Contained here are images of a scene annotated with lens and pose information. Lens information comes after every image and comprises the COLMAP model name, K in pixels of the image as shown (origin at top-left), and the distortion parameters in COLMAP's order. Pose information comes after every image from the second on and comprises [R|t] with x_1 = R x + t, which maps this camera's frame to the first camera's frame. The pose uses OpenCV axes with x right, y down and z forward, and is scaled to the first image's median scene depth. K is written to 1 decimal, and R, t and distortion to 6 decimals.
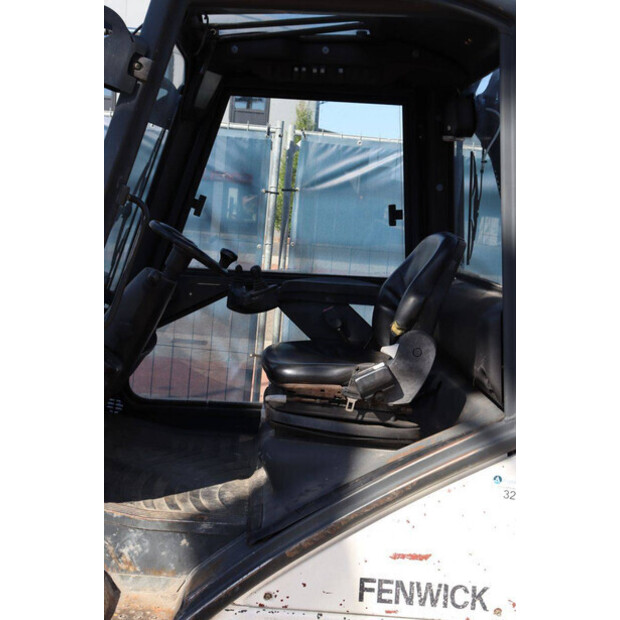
lens RADIAL K [[834.6, 0, 311.4], [0, 834.6, 309.2], [0, 0, 1]] dist [0.095207, 0.000000]
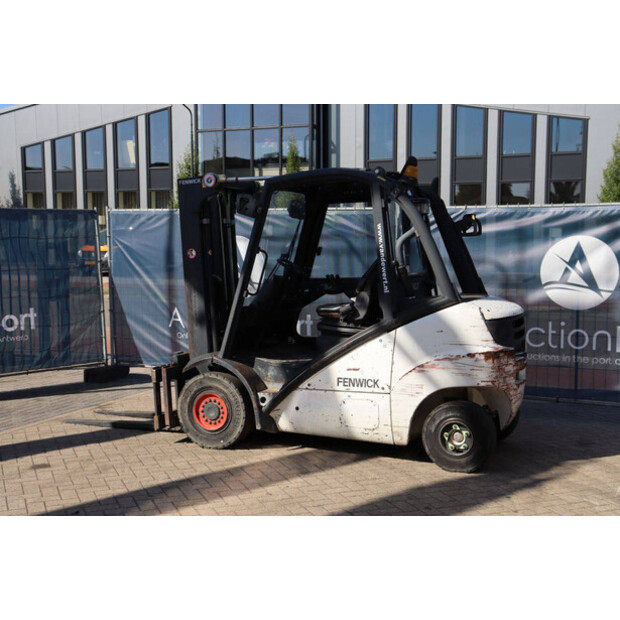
lens RADIAL K [[914.1, 0, 289.7], [0, 914.1, 319.8], [0, 0, 1]] dist [0.080246, 0.000000]
pose [[0.891419, -0.046533, -0.450784, 1.233428], [0.021248, 0.997912, -0.060993, 0.290138], [0.452681, 0.044792, 0.890547, -1.716077]]
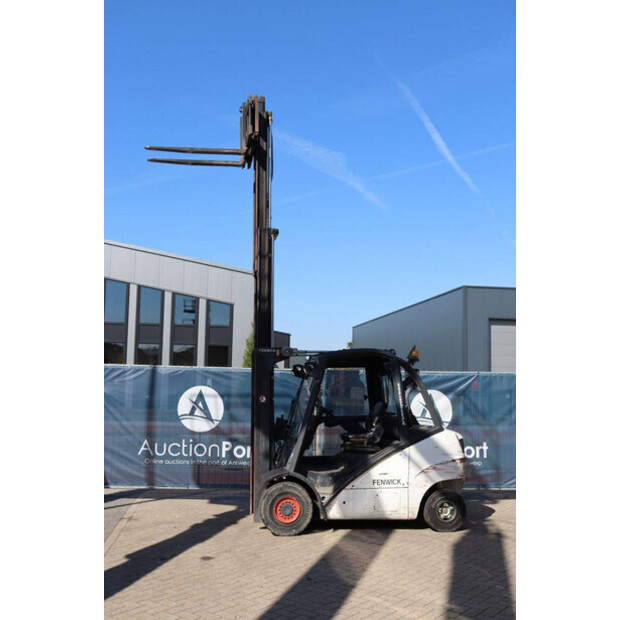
lens RADIAL K [[721.0, 0, 314.4], [0, 721.0, 309.0], [0, 0, 1]] dist [-0.046074, 0.000000]
pose [[0.990613, -0.058074, 0.123749, -0.629821], [0.084088, 0.972612, -0.216691, 0.222592], [-0.107776, 0.225063, 0.968365, -2.698766]]
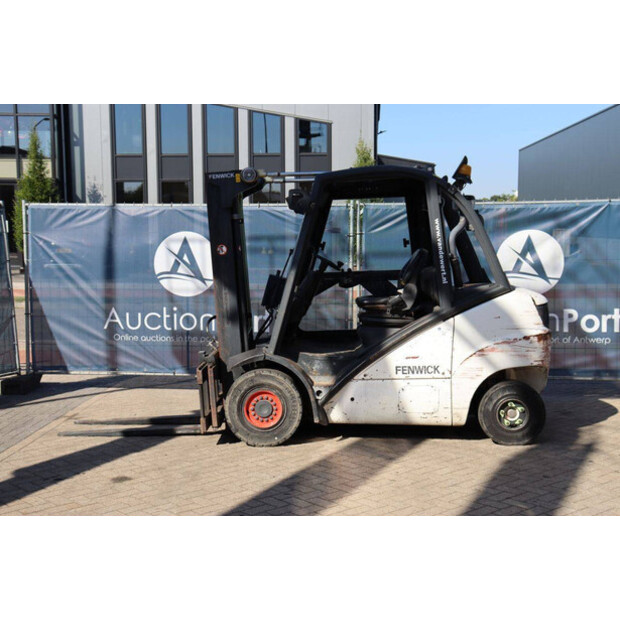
lens RADIAL K [[928.1, 0, 301.5], [0, 928.1, 317.8], [0, 0, 1]] dist [0.089994, 0.000000]
pose [[0.992165, -0.085037, -0.091530, 0.040095], [0.081431, 0.995775, -0.042443, 0.244615], [0.094753, 0.034657, 0.994897, -2.147723]]
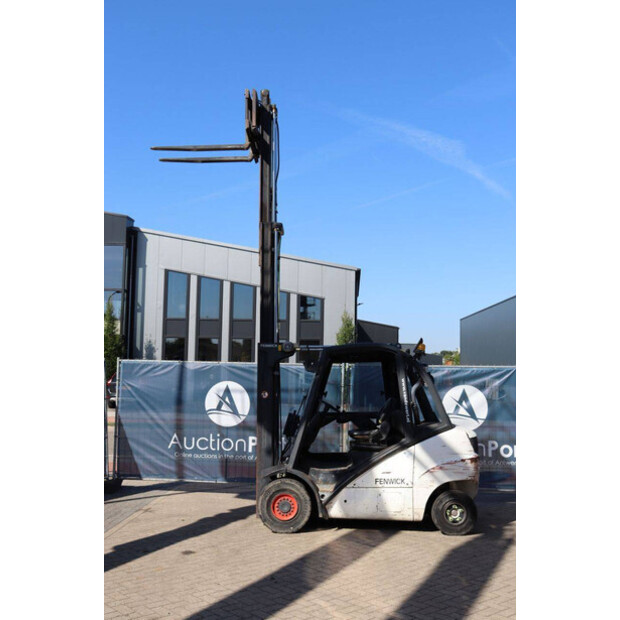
lens RADIAL K [[721.0, 0, 308.7], [0, 721.0, 308.4], [0, 0, 1]] dist [-0.046074, 0.000000]
pose [[0.995318, -0.077035, -0.058383, 0.000399], [0.062299, 0.973084, -0.221872, 0.249618], [0.073903, 0.217196, 0.973326, -2.641746]]
